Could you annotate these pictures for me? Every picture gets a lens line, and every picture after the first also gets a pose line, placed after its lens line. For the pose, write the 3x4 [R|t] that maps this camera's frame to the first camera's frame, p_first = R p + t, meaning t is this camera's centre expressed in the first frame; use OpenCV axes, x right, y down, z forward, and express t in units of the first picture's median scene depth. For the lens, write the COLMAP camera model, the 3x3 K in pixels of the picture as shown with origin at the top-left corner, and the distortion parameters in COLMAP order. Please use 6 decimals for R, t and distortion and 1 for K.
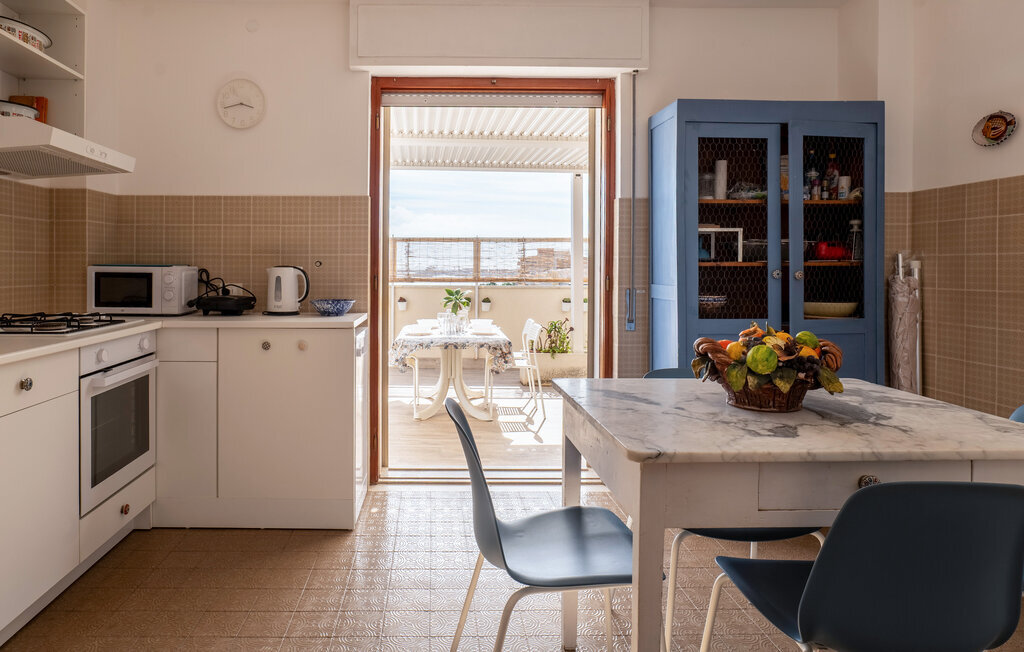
lens RADIAL K [[664.1, 0, 432.1], [0, 664.1, 263.4], [0, 0, 1]] dist [-0.000126, 0.005443]
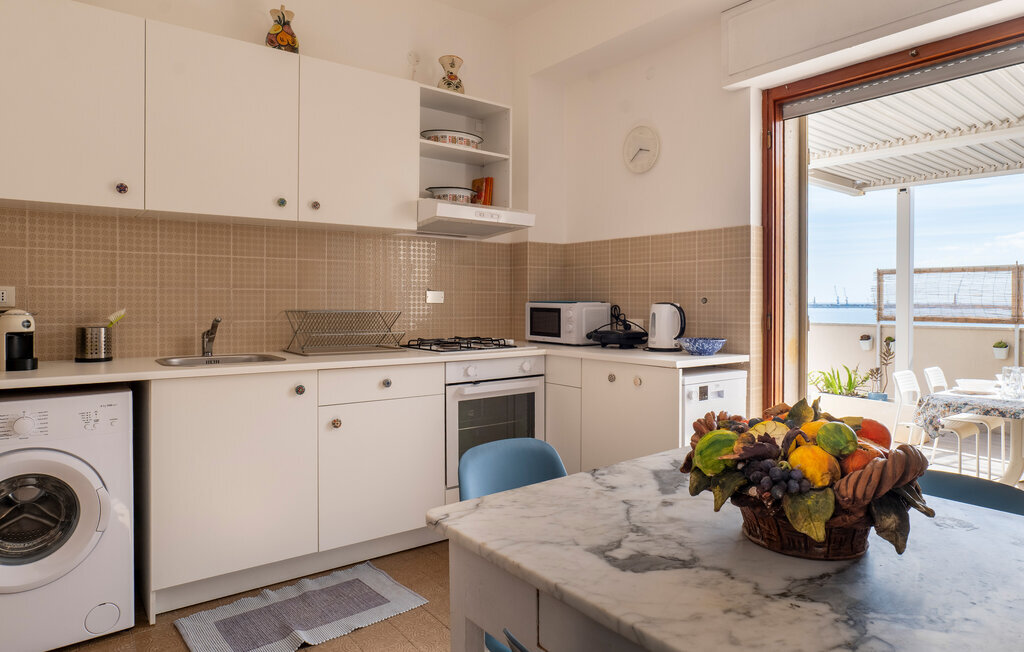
lens RADIAL K [[639.7, 0, 499.7], [0, 639.7, 294.0], [0, 0, 1]] dist [-0.004148, 0.001818]
pose [[0.586043, -0.008798, -0.810232, 0.420337], [0.002776, 0.999957, -0.008850, -0.001698], [0.810275, 0.002938, 0.586042, 0.227427]]
